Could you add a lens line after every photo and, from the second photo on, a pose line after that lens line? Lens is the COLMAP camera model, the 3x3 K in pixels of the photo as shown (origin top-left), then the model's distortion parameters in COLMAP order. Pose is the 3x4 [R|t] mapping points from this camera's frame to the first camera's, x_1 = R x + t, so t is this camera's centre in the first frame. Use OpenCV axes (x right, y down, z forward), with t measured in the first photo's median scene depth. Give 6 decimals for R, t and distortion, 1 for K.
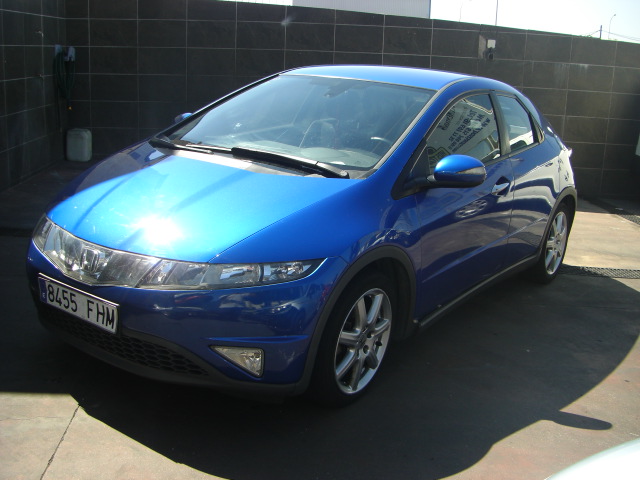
lens RADIAL K [[702.6, 0, 318.3], [0, 702.6, 241.7], [0, 0, 1]] dist [-0.144008, 0.000000]
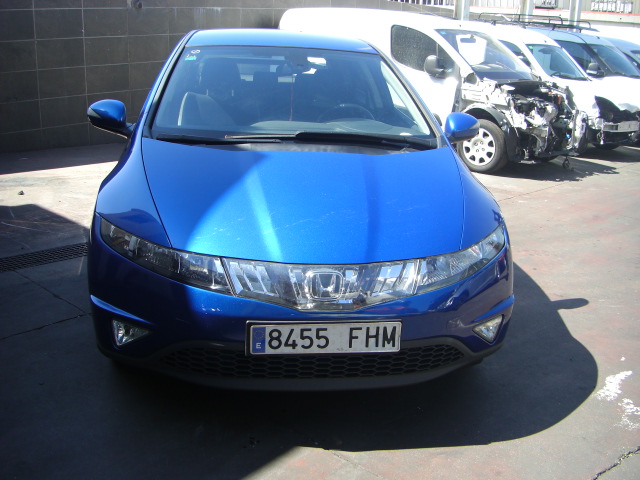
lens RADIAL K [[702.6, 0, 320.0], [0, 702.6, 238.7], [0, 0, 1]] dist [-0.144008, 0.000000]
pose [[0.730317, -0.232162, 0.642447, -0.884362], [0.177113, 0.972668, 0.150157, -0.161166], [-0.659749, 0.004124, 0.751475, 0.353306]]
